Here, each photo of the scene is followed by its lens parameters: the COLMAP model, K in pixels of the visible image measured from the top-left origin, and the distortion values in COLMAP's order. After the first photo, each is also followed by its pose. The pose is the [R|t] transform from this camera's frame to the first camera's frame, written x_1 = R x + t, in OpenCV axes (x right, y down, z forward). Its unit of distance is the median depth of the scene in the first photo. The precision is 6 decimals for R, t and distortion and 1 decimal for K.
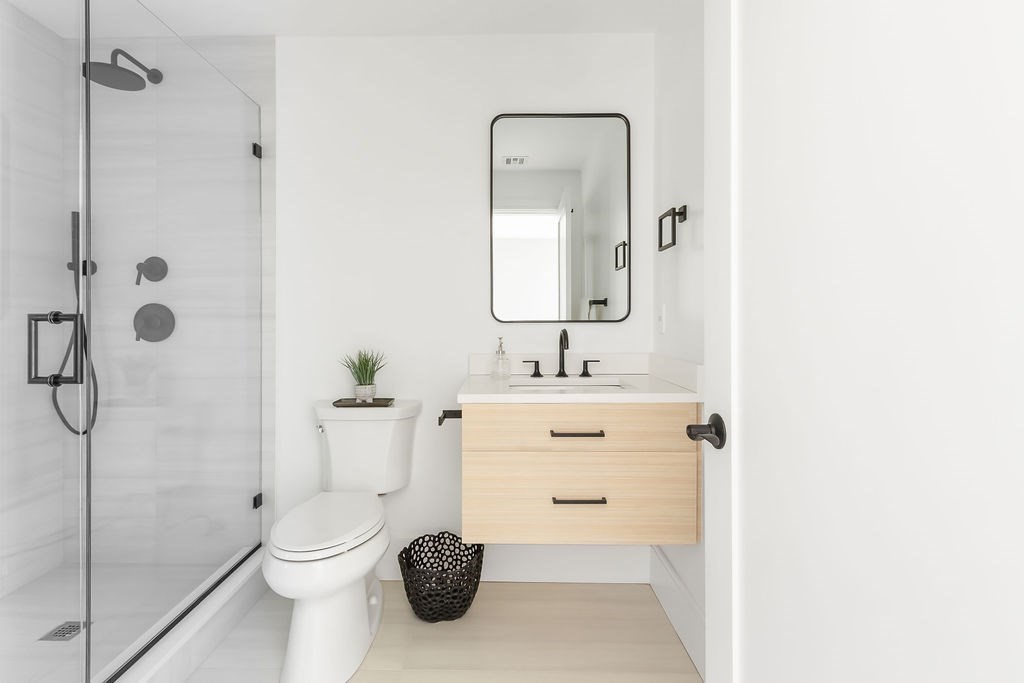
lens RADIAL K [[470.6, 0, 504.6], [0, 470.6, 318.7], [0, 0, 1]] dist [-0.003843, -0.000620]
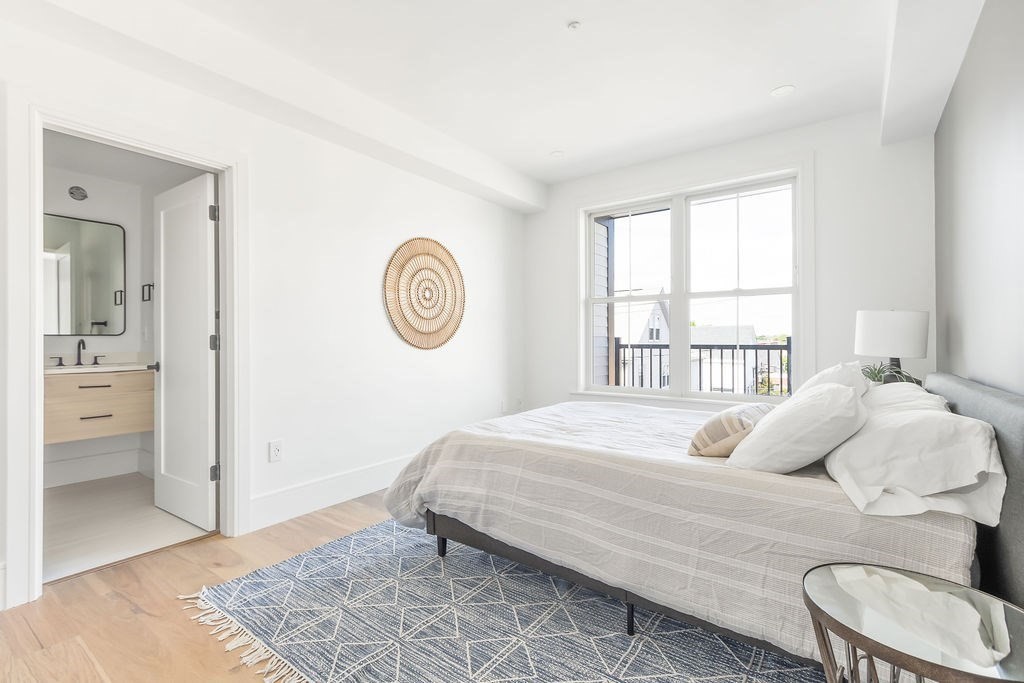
lens RADIAL K [[470.6, 0, 508.3], [0, 470.6, 338.7], [0, 0, 1]] dist [-0.003843, -0.000620]
pose [[0.586961, -0.002234, 0.809612, -0.370007], [-0.001492, 0.999992, 0.003841, 0.010798], [-0.809614, -0.003463, 0.586953, -1.403900]]
